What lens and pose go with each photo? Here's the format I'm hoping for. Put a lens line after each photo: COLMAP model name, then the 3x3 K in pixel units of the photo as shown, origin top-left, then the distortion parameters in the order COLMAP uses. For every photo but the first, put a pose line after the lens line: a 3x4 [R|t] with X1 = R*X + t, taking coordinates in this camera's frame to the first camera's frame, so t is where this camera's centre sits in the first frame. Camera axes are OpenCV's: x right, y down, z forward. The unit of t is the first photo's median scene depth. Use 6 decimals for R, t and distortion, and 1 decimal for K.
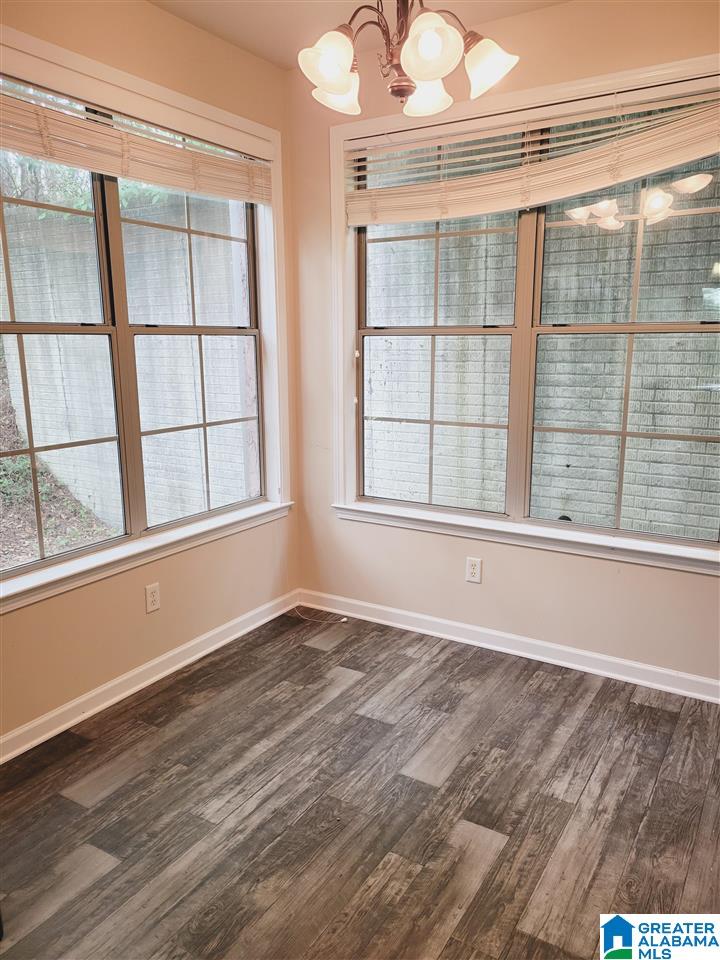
lens RADIAL K [[711.4, 0, 357.6], [0, 711.4, 476.8], [0, 0, 1]] dist [0.030939, -0.000070]
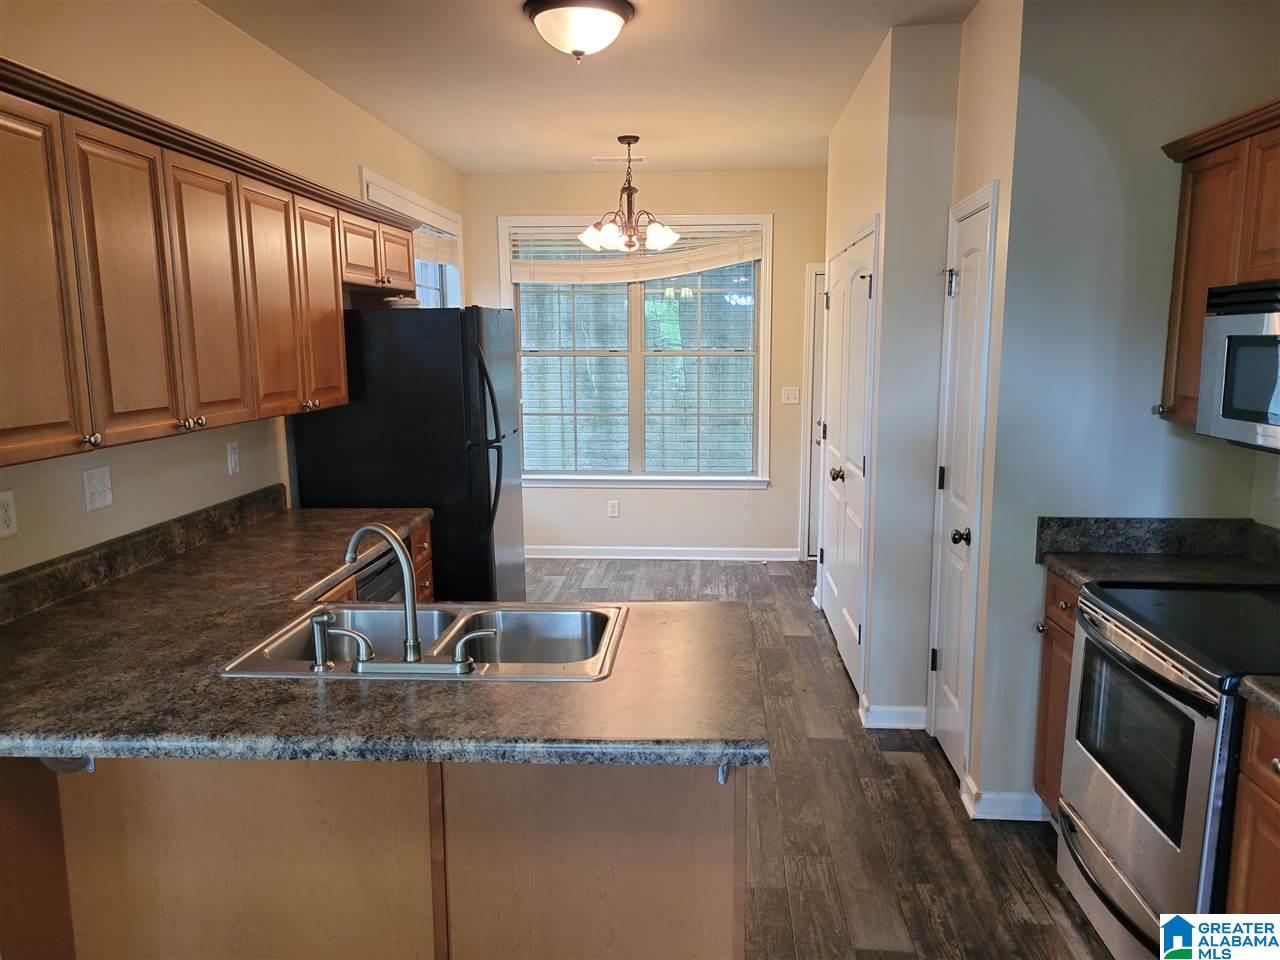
lens RADIAL K [[948.5, 0, 642.5], [0, 948.5, 485.9], [0, 0, 1]] dist [0.030939, -0.000070]
pose [[0.882396, -0.069250, 0.465383, -0.798129], [0.089082, 0.995809, -0.020727, 0.142051], [-0.461997, 0.059746, 0.884867, -0.916774]]
